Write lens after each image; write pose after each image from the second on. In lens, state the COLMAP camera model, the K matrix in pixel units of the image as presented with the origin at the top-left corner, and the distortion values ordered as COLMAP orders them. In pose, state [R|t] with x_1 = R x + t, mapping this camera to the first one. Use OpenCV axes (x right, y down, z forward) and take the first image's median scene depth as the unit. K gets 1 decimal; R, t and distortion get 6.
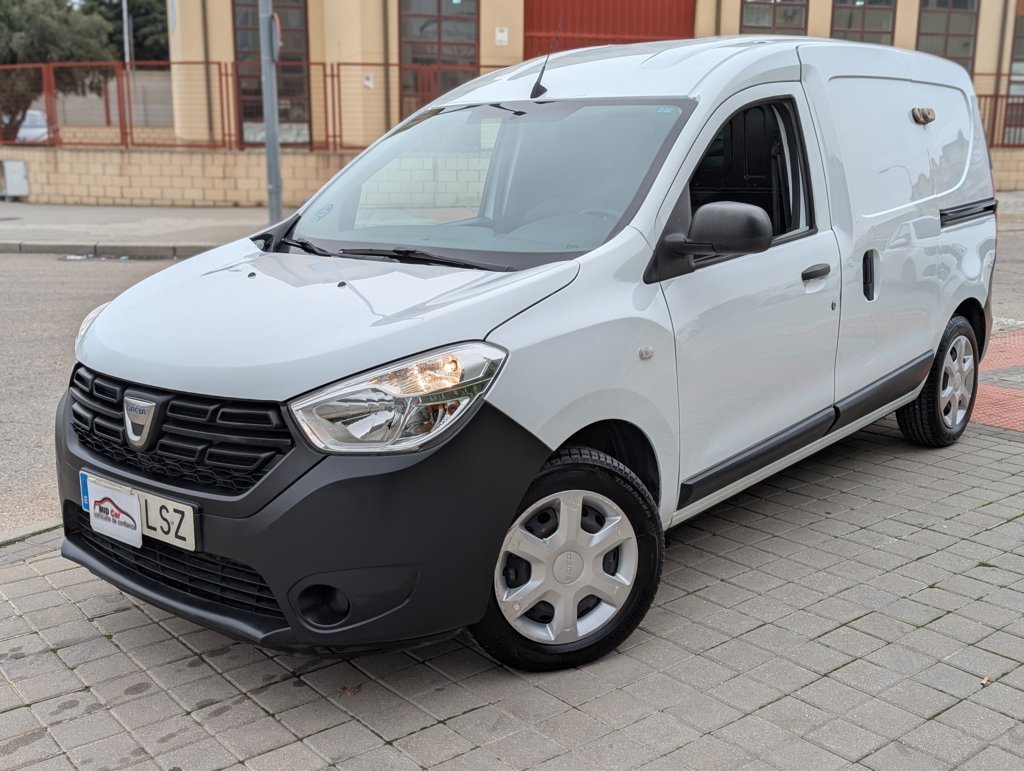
lens RADIAL K [[1107.8, 0, 501.1], [0, 1107.8, 328.2], [0, 0, 1]] dist [0.033863, -0.037515]
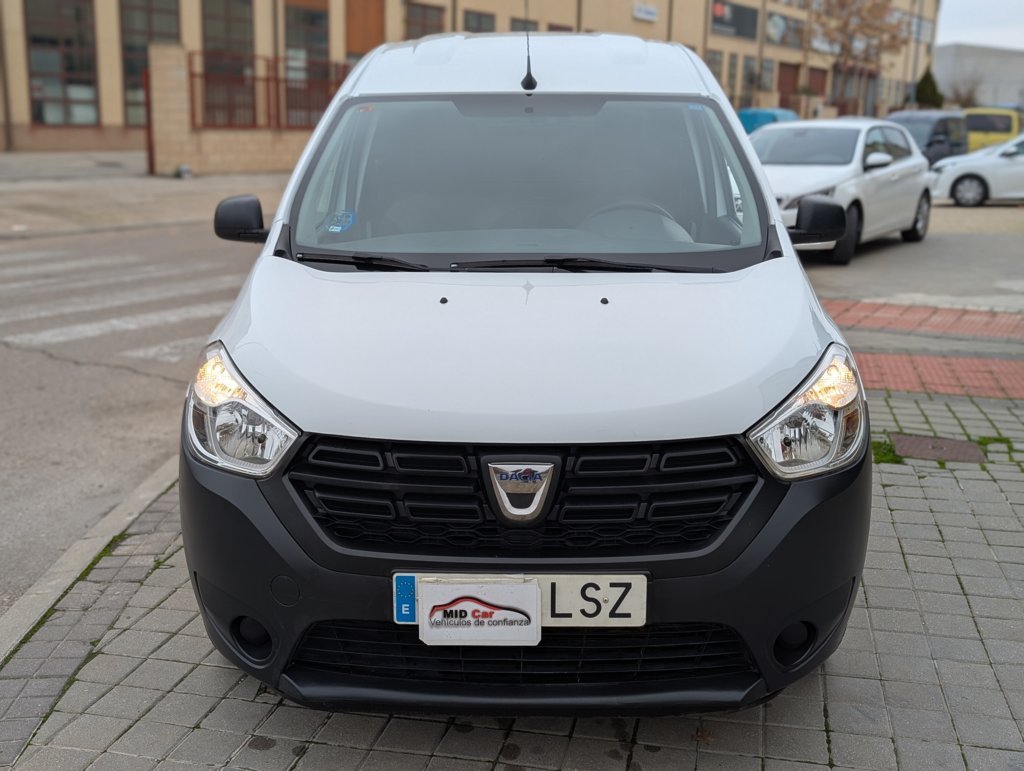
lens RADIAL K [[1125.5, 0, 514.8], [0, 1125.5, 324.4], [0, 0, 1]] dist [0.055880, -0.050717]
pose [[0.774747, -0.099046, 0.624466, -0.828952], [0.090511, 0.994856, 0.045500, -0.073985], [-0.625760, 0.021270, 0.779726, 0.362707]]
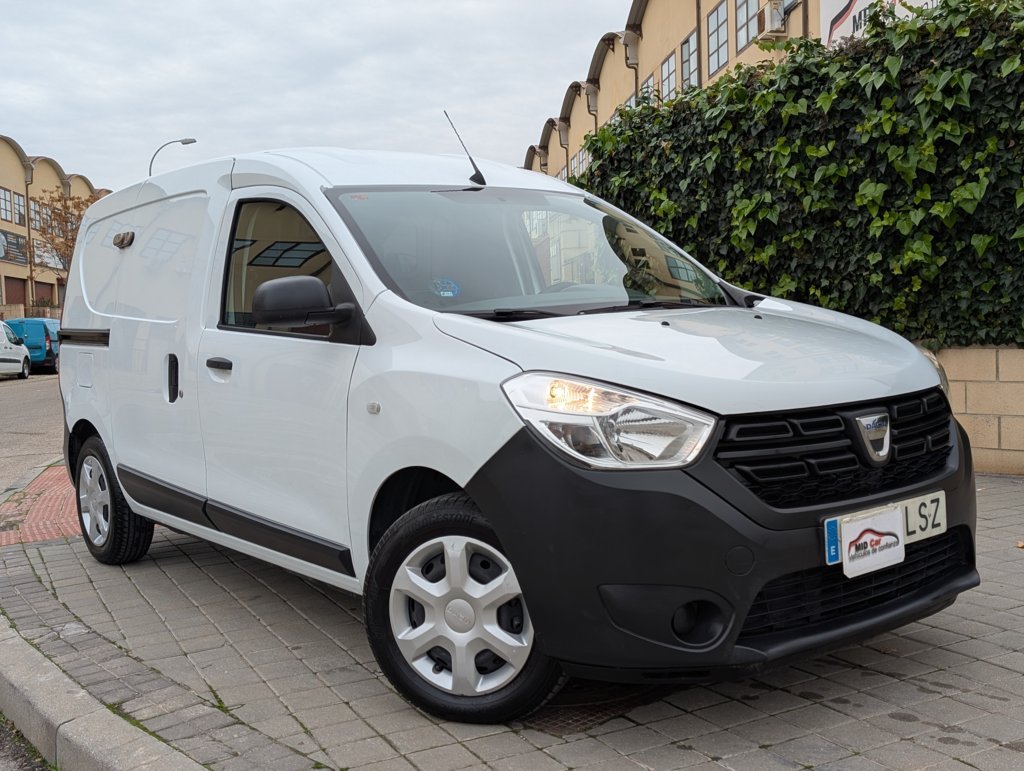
lens RADIAL K [[1107.8, 0, 501.1], [0, 1107.8, 328.2], [0, 0, 1]] dist [0.033863, -0.037515]
pose [[0.208813, -0.008672, 0.977917, -1.381032], [0.204299, 0.978284, -0.034949, -0.046781], [-0.956378, 0.207085, 0.206050, 1.097075]]
